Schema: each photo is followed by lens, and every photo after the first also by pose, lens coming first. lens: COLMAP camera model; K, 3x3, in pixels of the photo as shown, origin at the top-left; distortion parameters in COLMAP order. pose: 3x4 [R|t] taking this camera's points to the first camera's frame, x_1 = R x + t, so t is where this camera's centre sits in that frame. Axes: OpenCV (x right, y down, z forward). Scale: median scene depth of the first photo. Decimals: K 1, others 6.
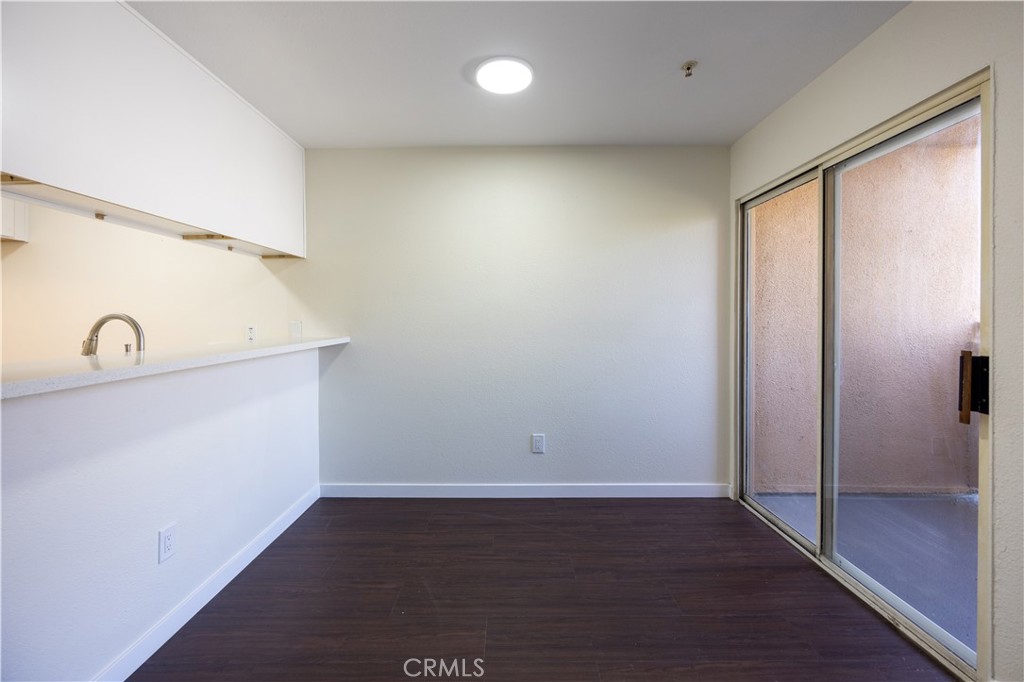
lens RADIAL K [[411.5, 0, 501.0], [0, 411.5, 320.0], [0, 0, 1]] dist [-0.004577, 0.000210]
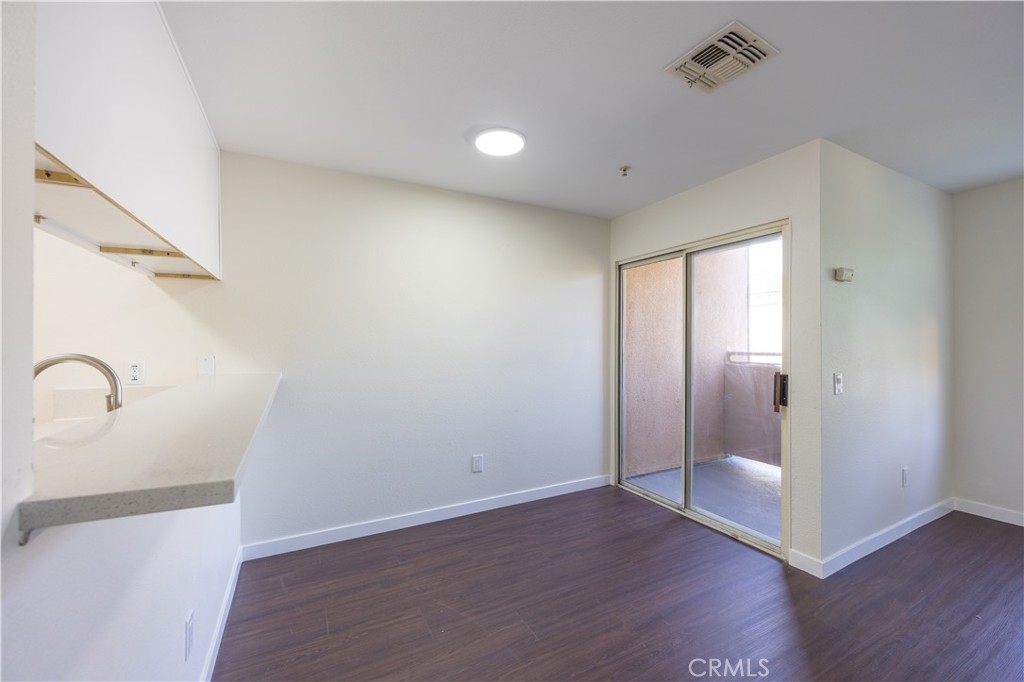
lens RADIAL K [[411.5, 0, 507.0], [0, 411.5, 343.5], [0, 0, 1]] dist [-0.004577, 0.000210]
pose [[0.879690, 0.001833, 0.475545, -0.431366], [-0.000728, 0.999997, -0.002508, -0.023874], [-0.475548, 0.001860, 0.879688, -0.015290]]
